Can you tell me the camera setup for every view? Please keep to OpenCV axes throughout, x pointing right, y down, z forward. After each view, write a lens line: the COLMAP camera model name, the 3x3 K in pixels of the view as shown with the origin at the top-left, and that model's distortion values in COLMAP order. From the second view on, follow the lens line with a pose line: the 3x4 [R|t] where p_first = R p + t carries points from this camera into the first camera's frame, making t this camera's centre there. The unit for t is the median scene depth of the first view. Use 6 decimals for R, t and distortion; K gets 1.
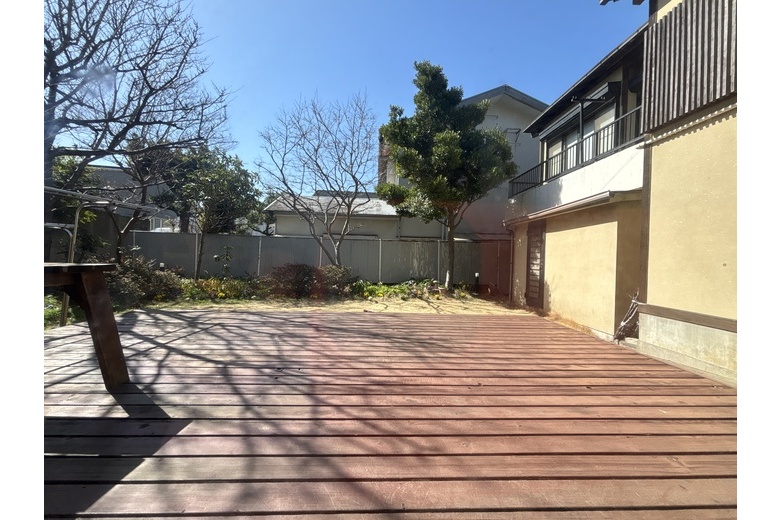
lens RADIAL K [[312.2, 0, 390.5], [0, 312.2, 260.0], [0, 0, 1]] dist [-0.001113, -0.000110]
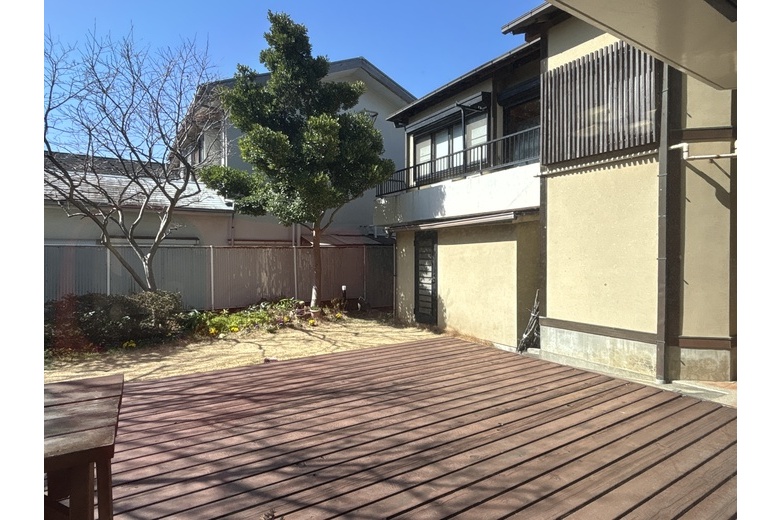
lens RADIAL K [[420.1, 0, 390.5], [0, 420.1, 260.0], [0, 0, 1]] dist [0.002506, -0.000937]
pose [[0.861785, -0.036700, 0.505944, -0.260265], [0.029853, 0.999320, 0.021639, -0.070682], [-0.506394, -0.003545, 0.862295, -0.014698]]
